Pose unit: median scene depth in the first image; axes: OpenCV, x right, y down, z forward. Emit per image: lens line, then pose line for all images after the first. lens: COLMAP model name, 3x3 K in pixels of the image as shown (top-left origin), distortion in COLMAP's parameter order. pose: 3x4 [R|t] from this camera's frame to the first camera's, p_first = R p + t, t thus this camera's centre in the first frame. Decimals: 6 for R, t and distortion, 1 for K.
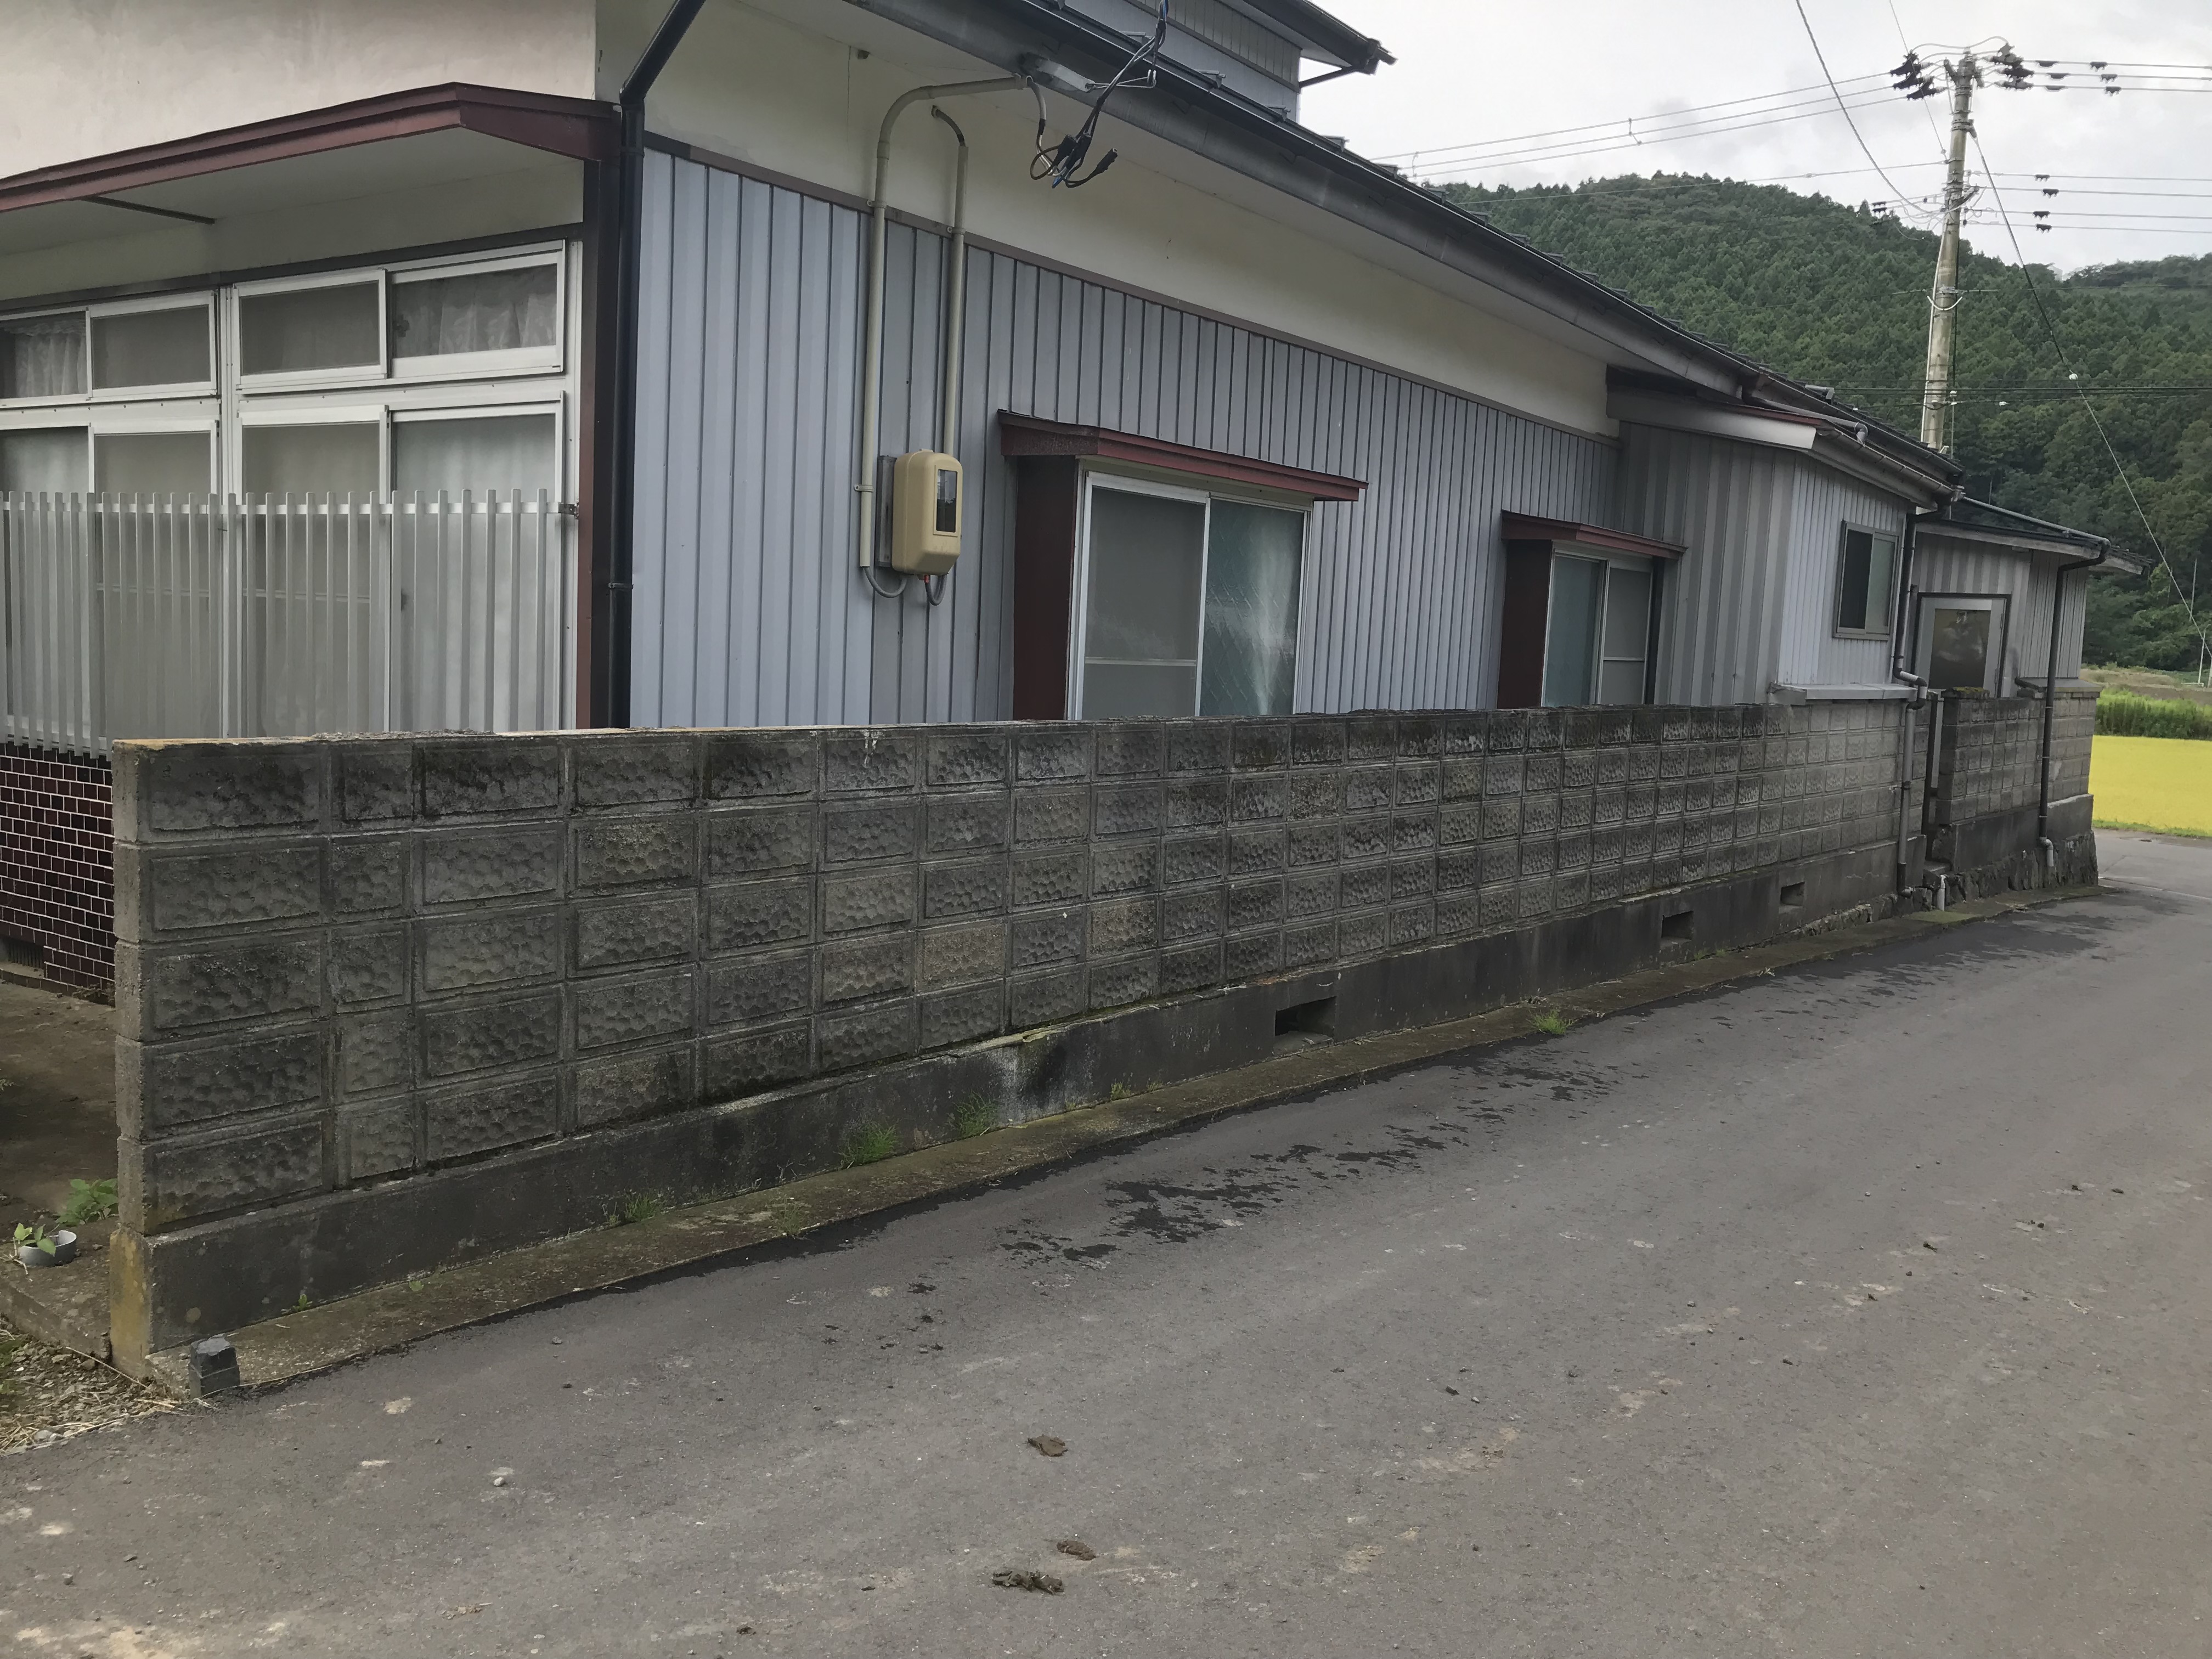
lens RADIAL K [[1839.5, 0, 1111.5], [0, 1839.5, 813.3], [0, 0, 1]] dist [0.077508, -0.071873]
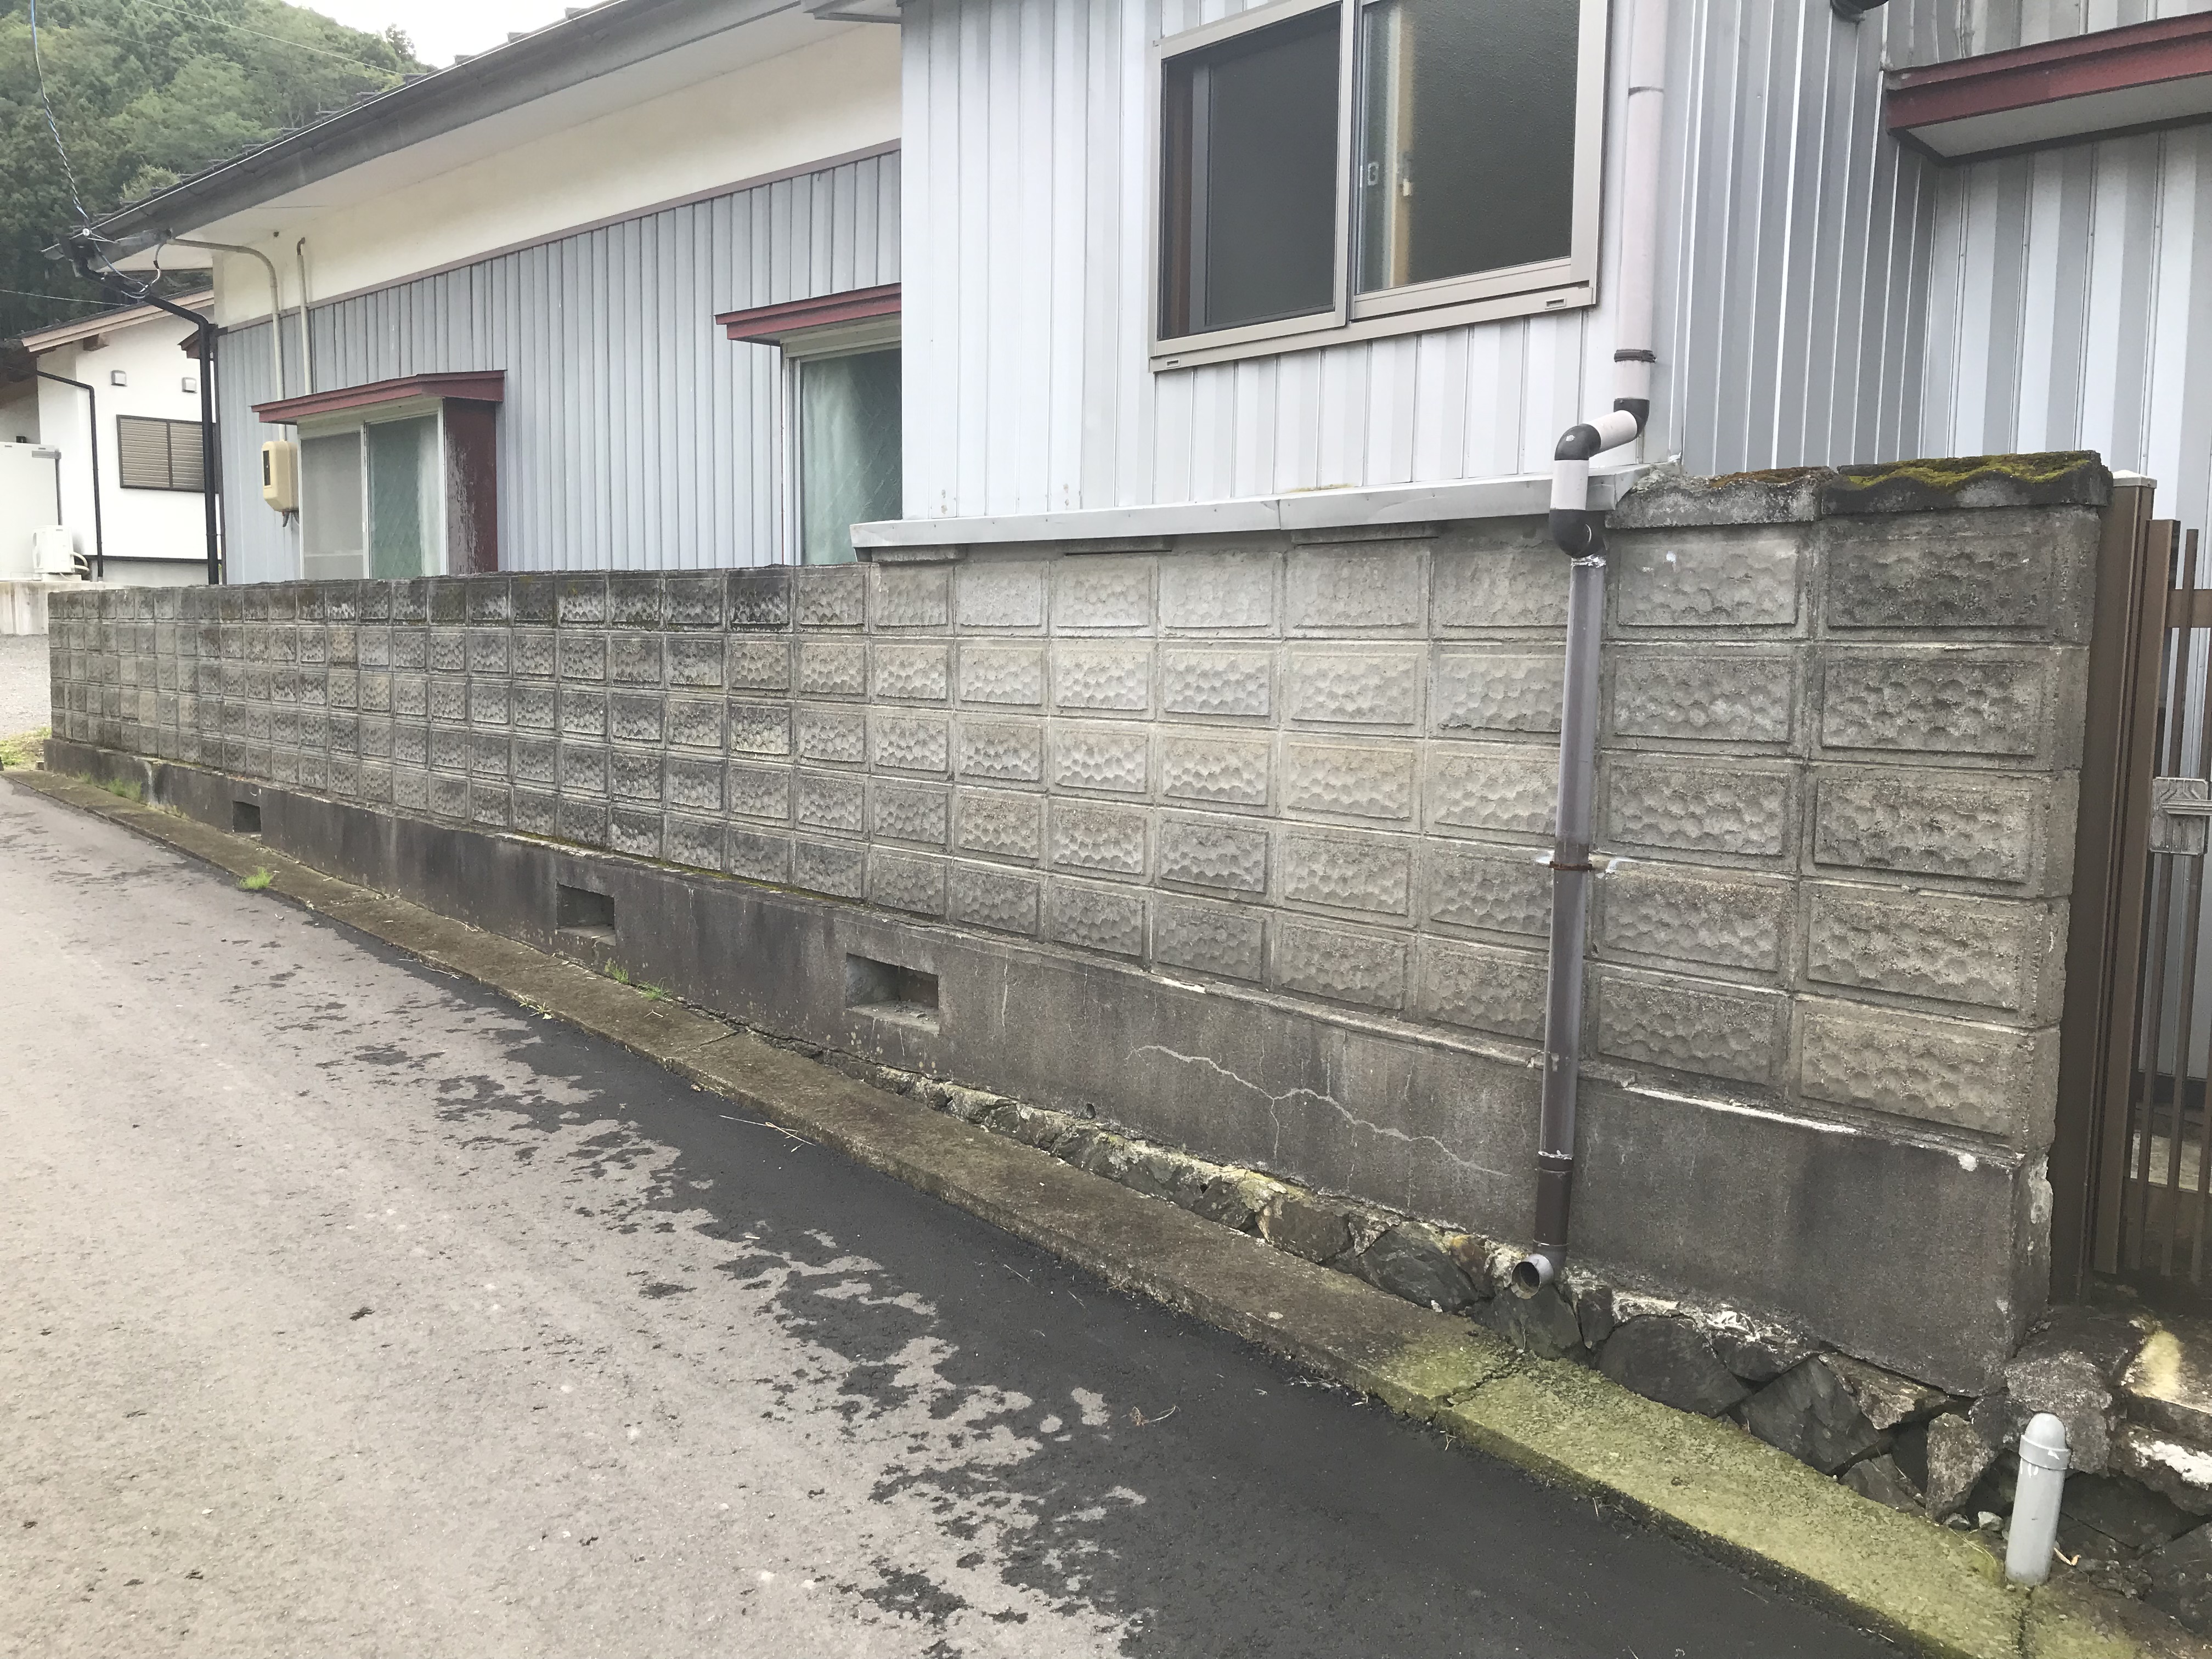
lens RADIAL K [[1785.0, 0, 1106.3], [0, 1785.0, 795.6], [0, 0, 1]] dist [0.116415, -0.129090]
pose [[-0.178678, 0.047056, -0.982782, 0.988252], [-0.114144, 0.991120, 0.068208, -0.047229], [0.977264, 0.124366, -0.171720, 1.417109]]
